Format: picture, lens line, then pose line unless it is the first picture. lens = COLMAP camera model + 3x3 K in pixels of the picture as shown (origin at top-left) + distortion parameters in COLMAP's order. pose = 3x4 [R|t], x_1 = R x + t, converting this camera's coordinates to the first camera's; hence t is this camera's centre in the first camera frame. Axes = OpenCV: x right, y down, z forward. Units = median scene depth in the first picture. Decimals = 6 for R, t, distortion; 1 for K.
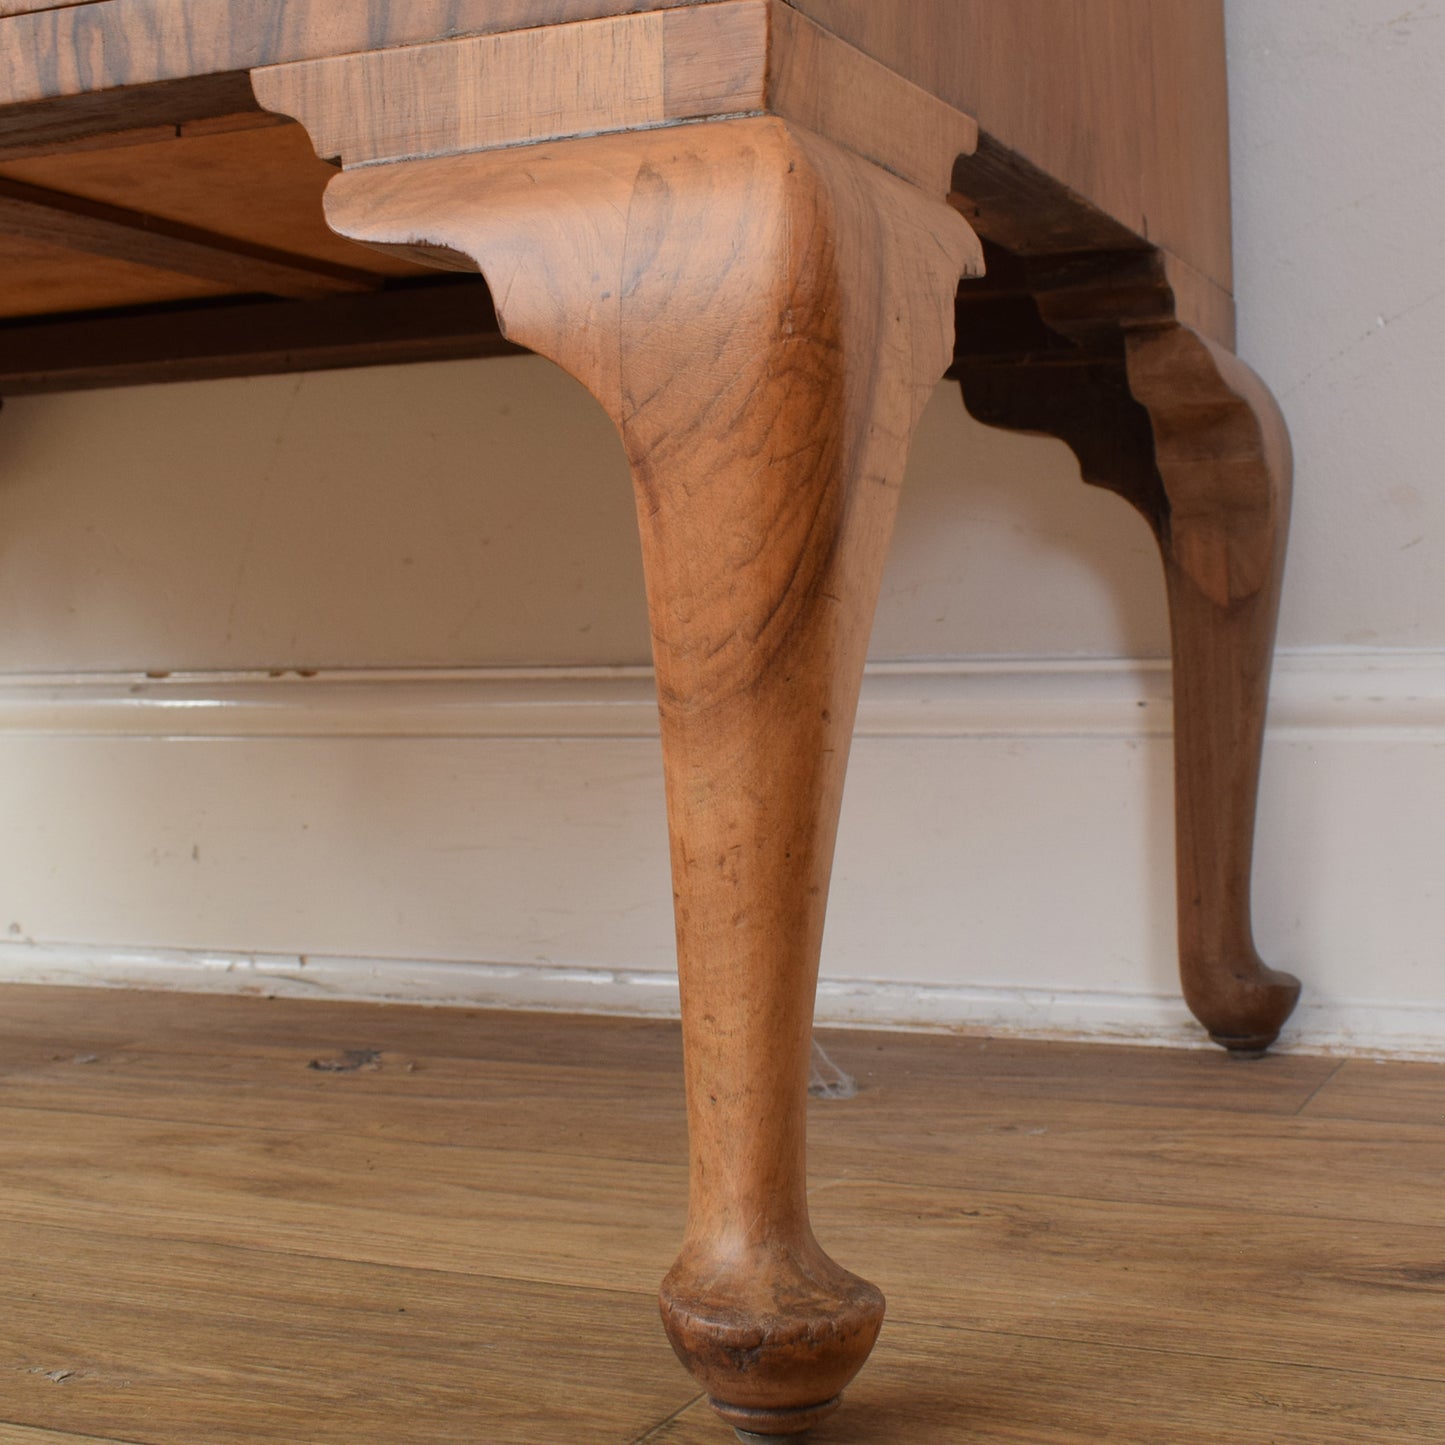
lens RADIAL K [[2293.1, 0, 697.2], [0, 2293.1, 673.0], [0, 0, 1]] dist [-0.004184, 0.000000]
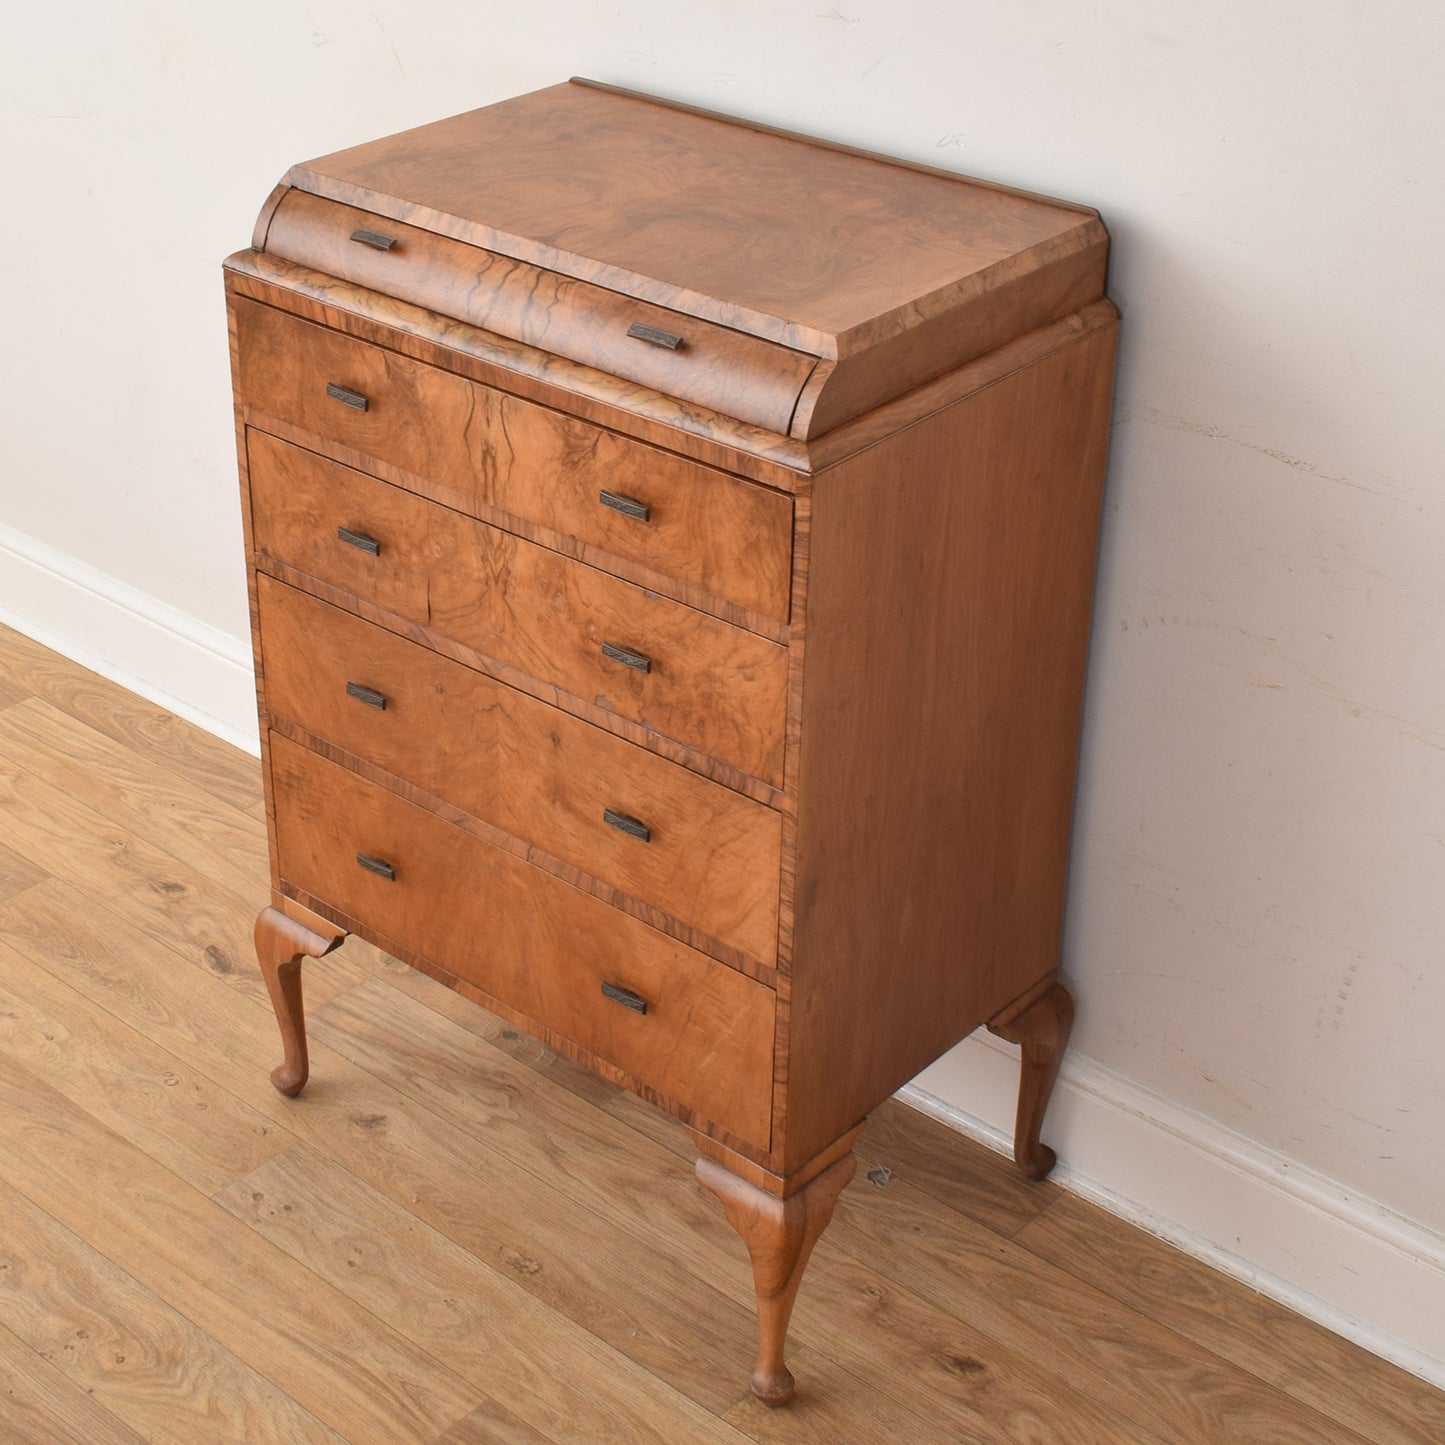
lens RADIAL K [[2519.6, 0, 560.0], [0, 2519.6, 653.6], [0, 0, 1]] dist [-0.023330, 0.000000]
pose [[0.947904, 0.163785, -0.273227, 0.502795], [-0.013084, 0.876995, 0.480321, -2.257440], [0.318288, -0.451723, 0.833450, -1.801012]]
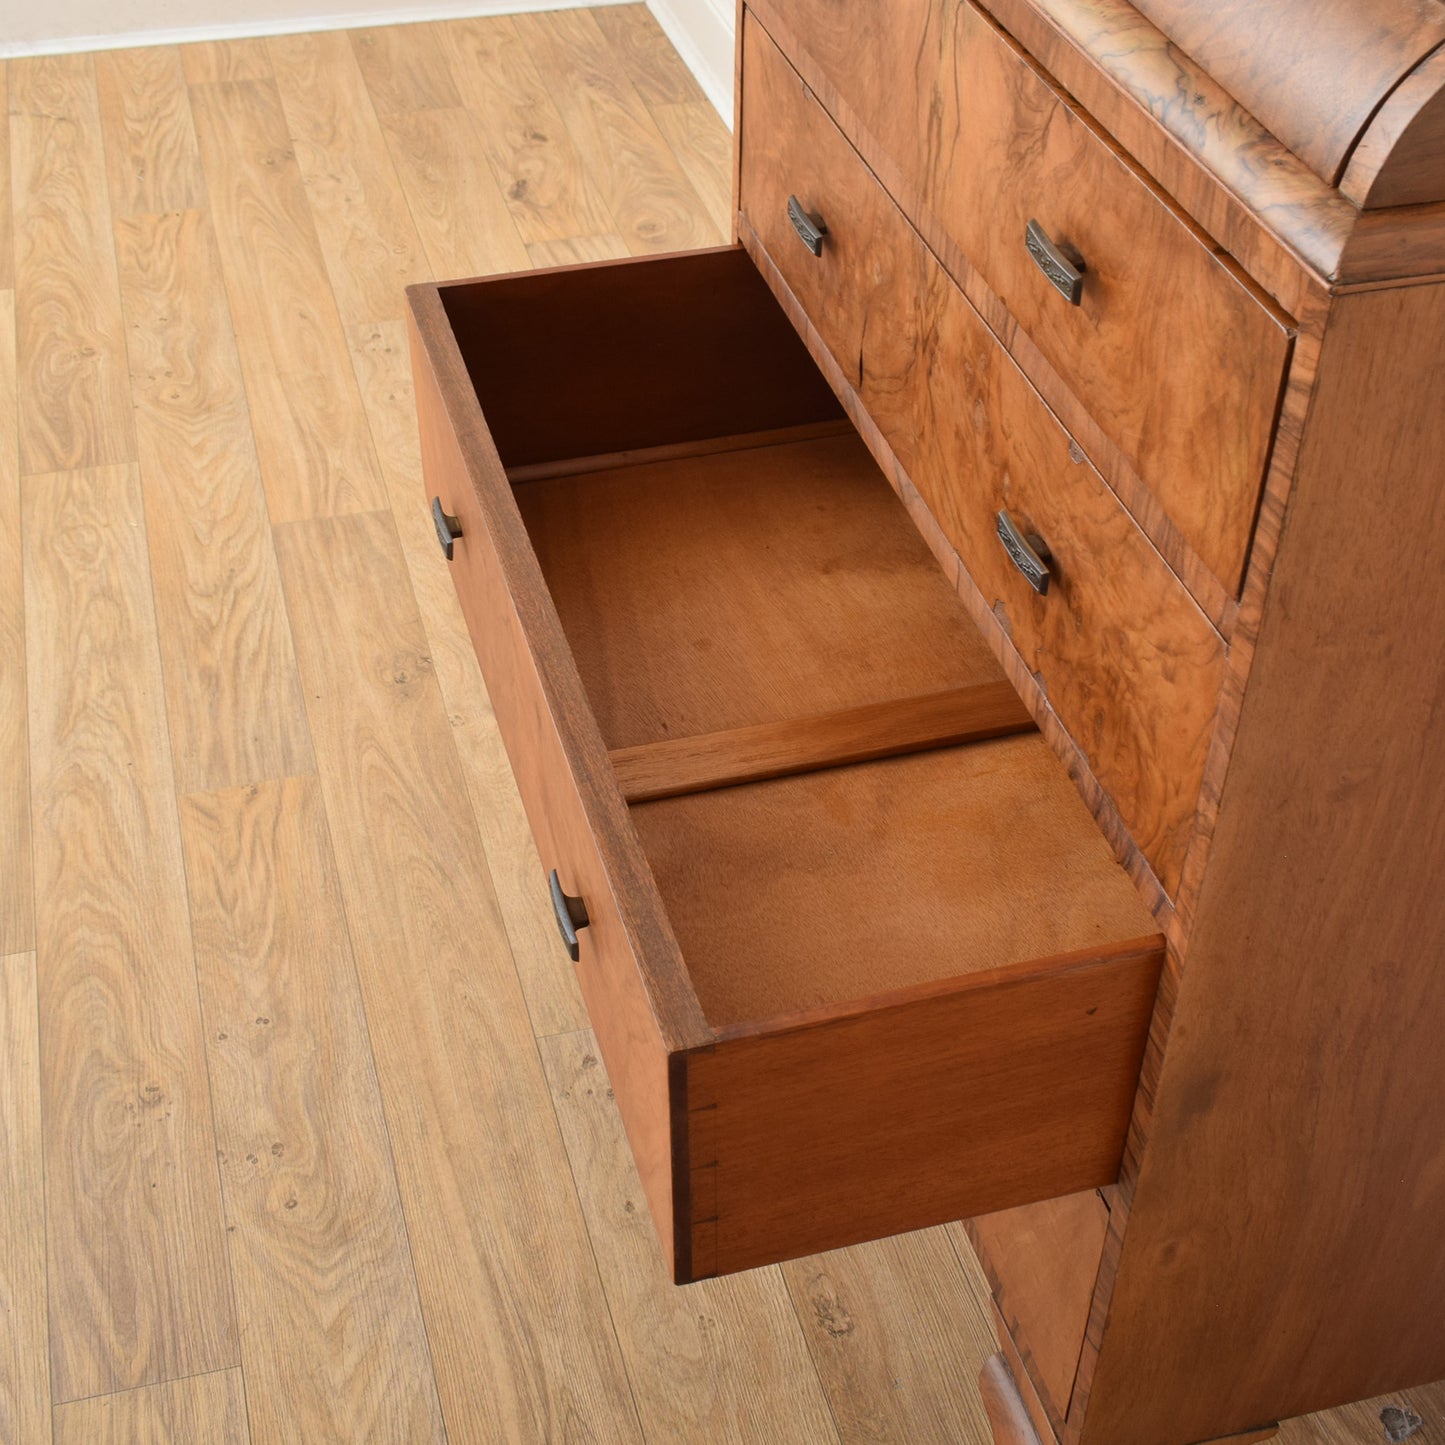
lens RADIAL K [[2113.2, 0, 720.9], [0, 2113.2, 745.9], [0, 0, 1]] dist [-0.020093, 0.000000]
pose [[0.640666, 0.516373, -0.568248, 0.458148], [-0.035353, 0.759134, 0.649974, -1.588672], [0.767006, -0.396327, 0.504606, -0.165521]]
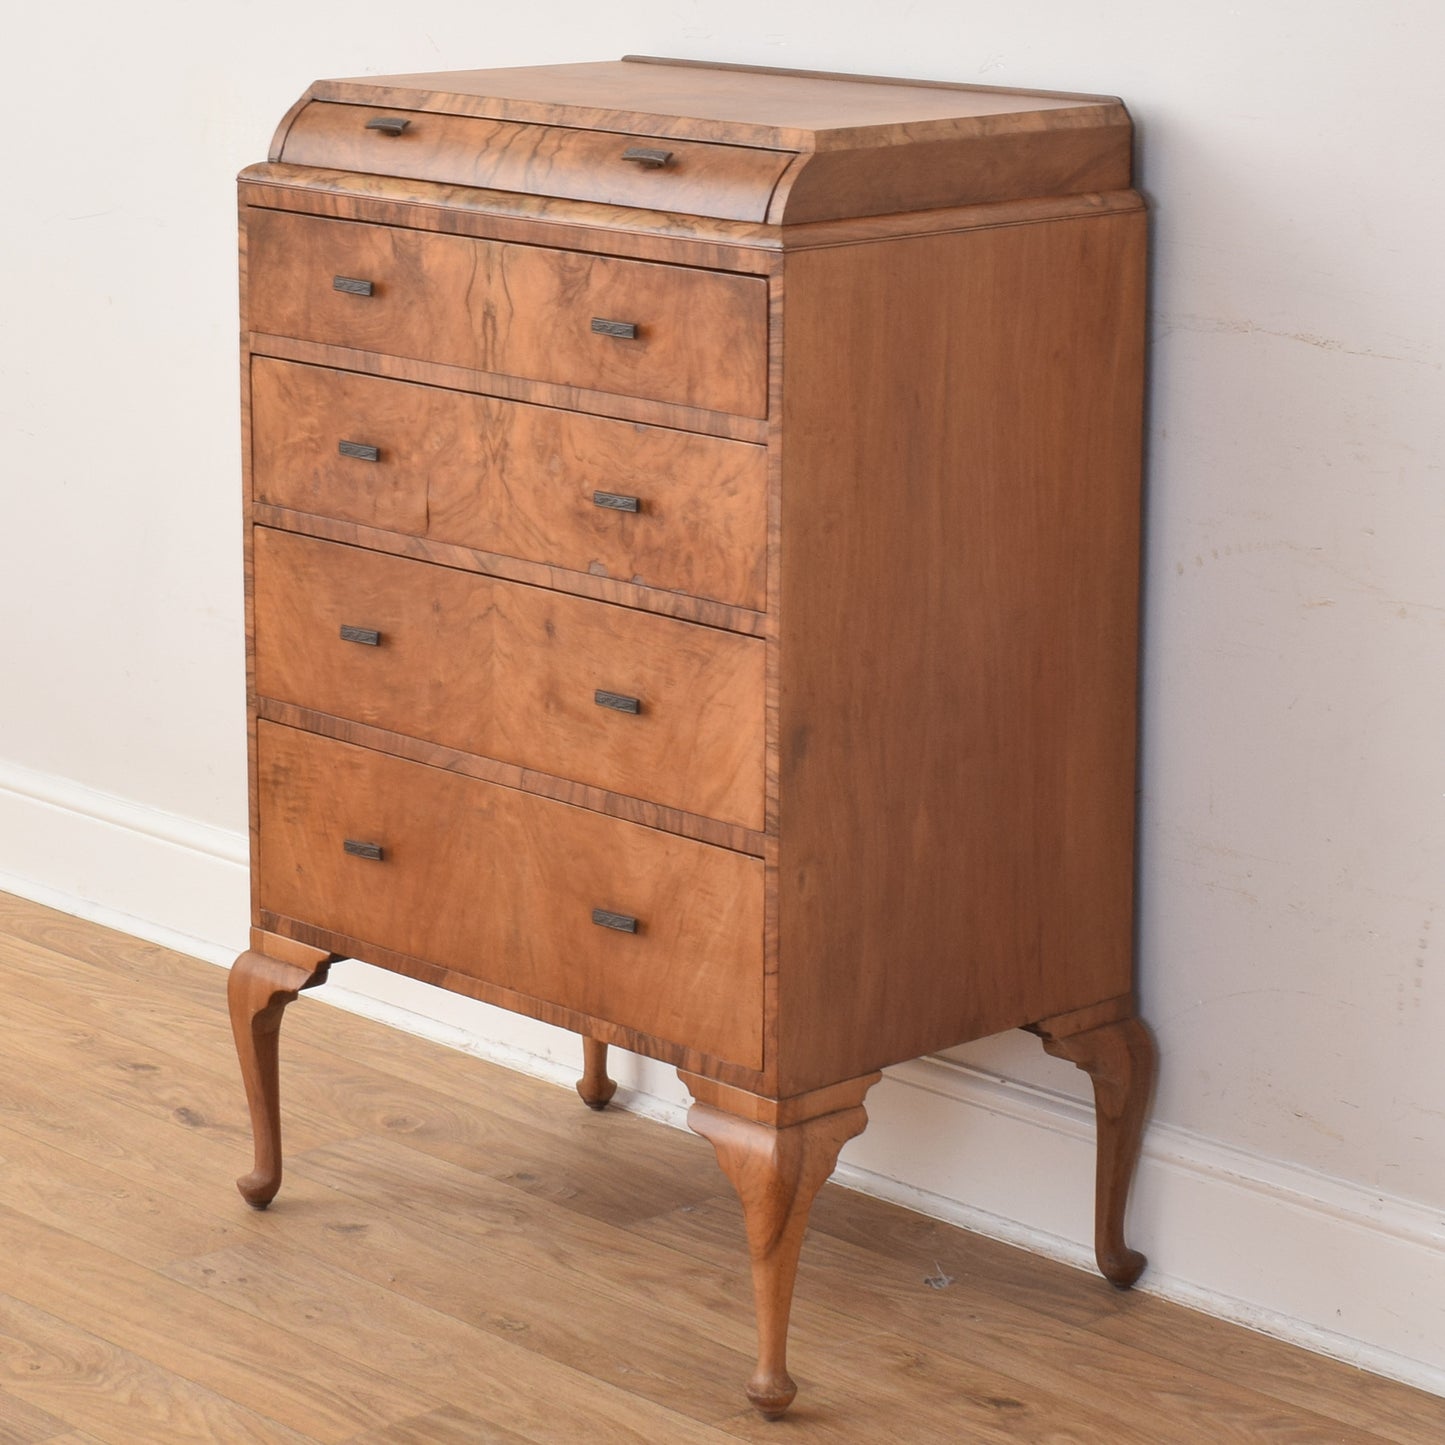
lens RADIAL K [[4165.3, 0, 675.4], [0, 4165.3, 635.6], [0, 0, 1]] dist [-0.037130, 0.000000]
pose [[0.927110, 0.103256, -0.360286, 1.550903], [-0.027013, 0.977210, 0.210551, -1.680509], [0.373815, -0.185471, 0.908770, -3.612945]]
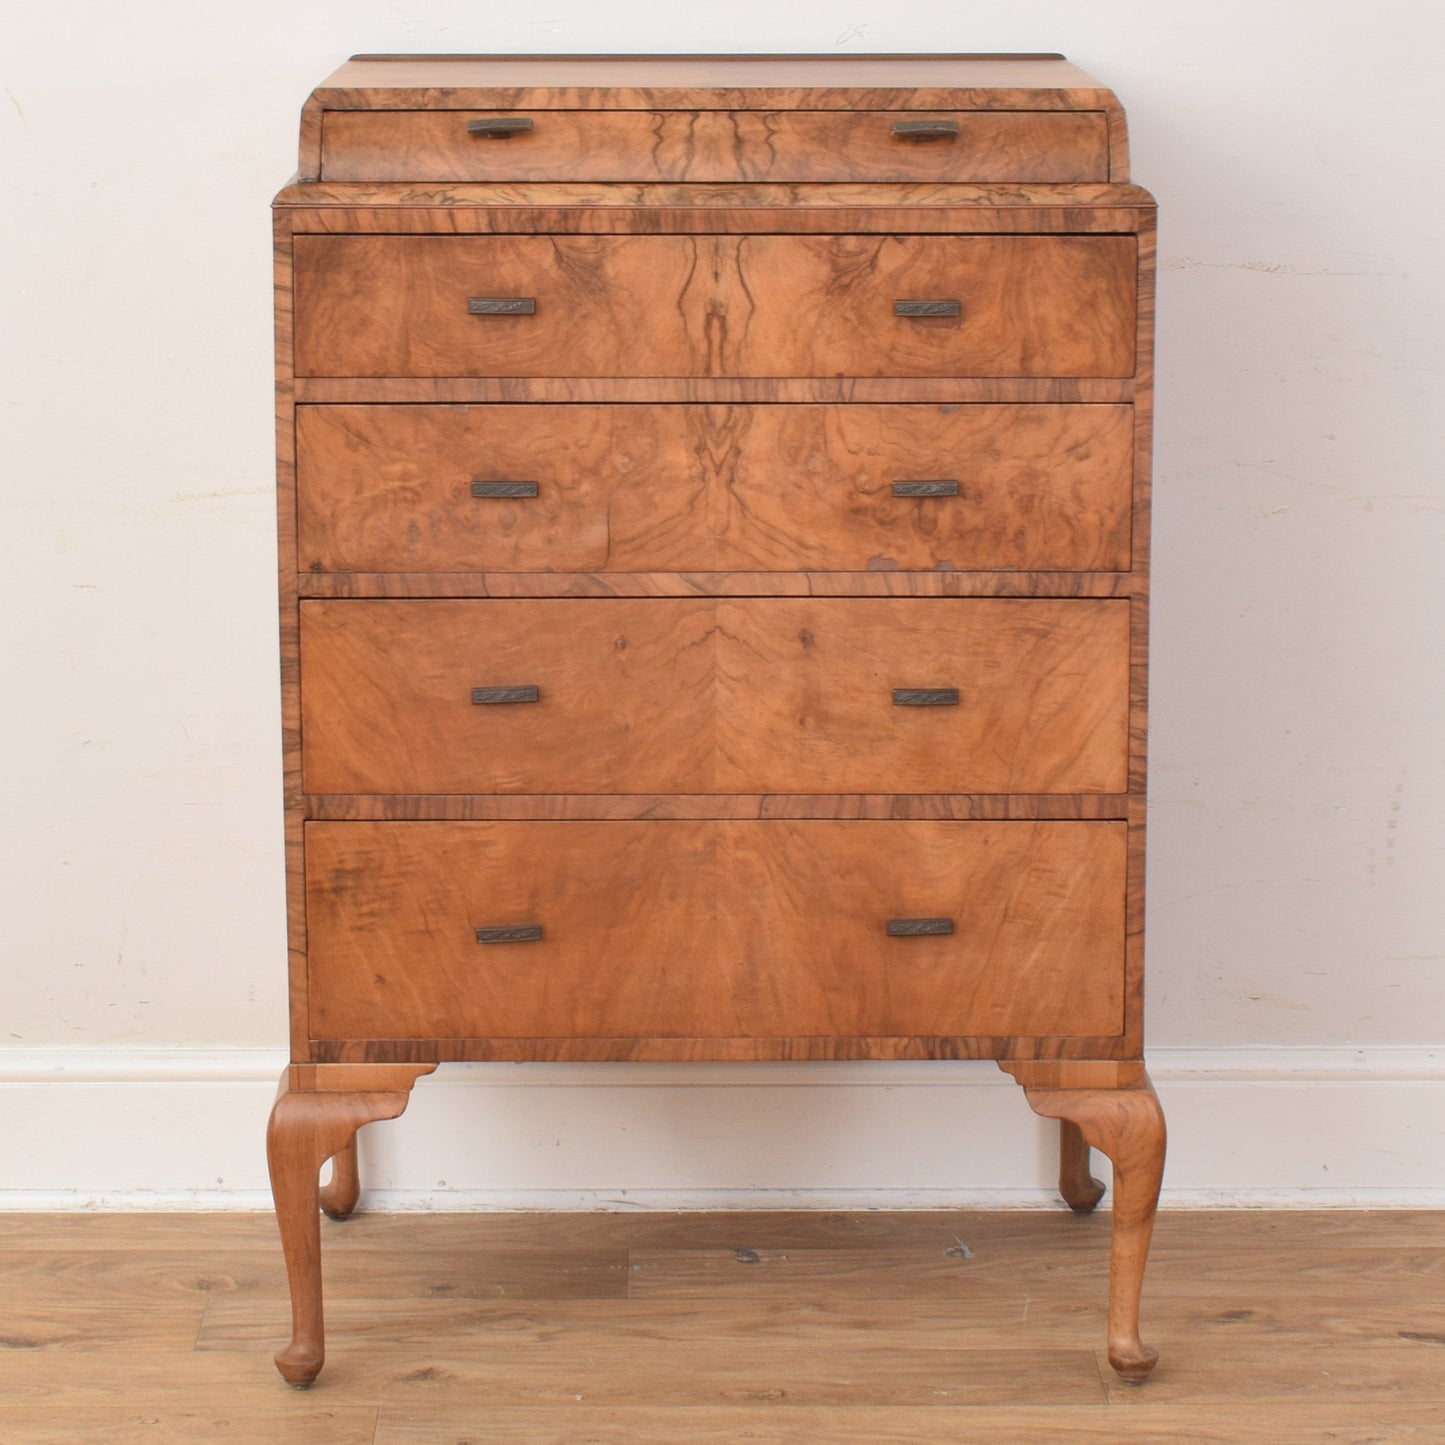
lens RADIAL K [[4378.8, 0, 709.0], [0, 4378.8, 620.4], [0, 0, 1]] dist [-0.030549, 0.000000]
pose [[0.902814, -0.059603, 0.425881, -2.495443], [-0.014852, 0.985436, 0.169399, -1.496674], [-0.429775, -0.159261, 0.888780, -3.488373]]
